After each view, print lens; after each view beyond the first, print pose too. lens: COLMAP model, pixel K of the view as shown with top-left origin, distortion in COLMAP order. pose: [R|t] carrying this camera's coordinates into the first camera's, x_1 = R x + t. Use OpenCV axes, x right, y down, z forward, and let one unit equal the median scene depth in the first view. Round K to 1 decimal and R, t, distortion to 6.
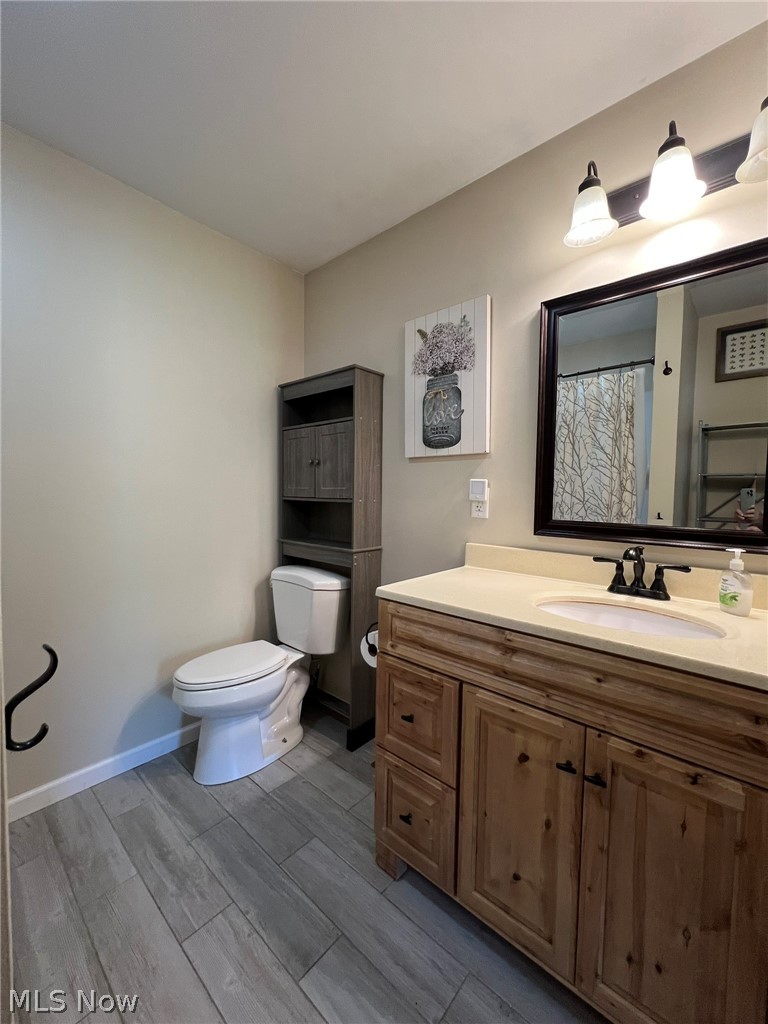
lens RADIAL K [[410.0, 0, 384.0], [0, 410.0, 512.0], [0, 0, 1]] dist [-0.002037, 0.000197]
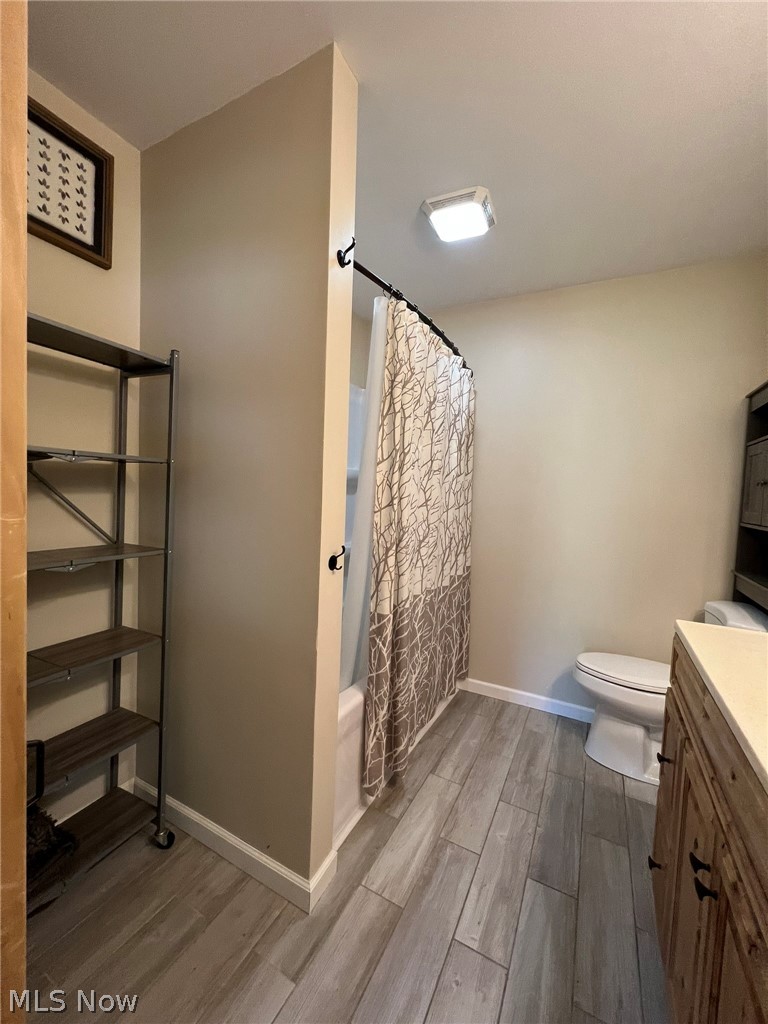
lens RADIAL K [[410.0, 0, 384.0], [0, 410.0, 512.0], [0, 0, 1]] dist [-0.002037, 0.000197]
pose [[0.232446, 0.039345, -0.971813, 0.571497], [-0.083178, 0.996325, 0.020442, -0.019135], [0.969046, 0.076082, 0.234865, 0.083994]]
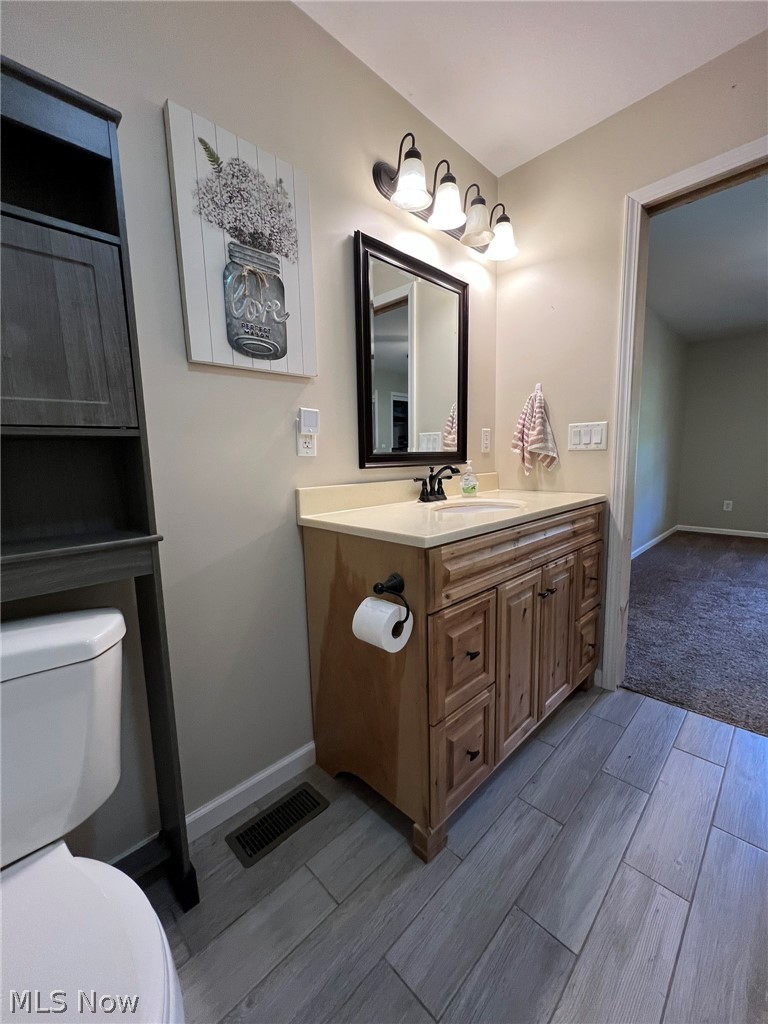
lens RADIAL K [[410.0, 0, 384.0], [0, 410.0, 512.0], [0, 0, 1]] dist [-0.002037, 0.000197]
pose [[0.075259, -0.150351, 0.985764, -0.598816], [0.073150, 0.986736, 0.144915, 0.016754], [-0.994477, 0.061203, 0.085259, 0.784556]]
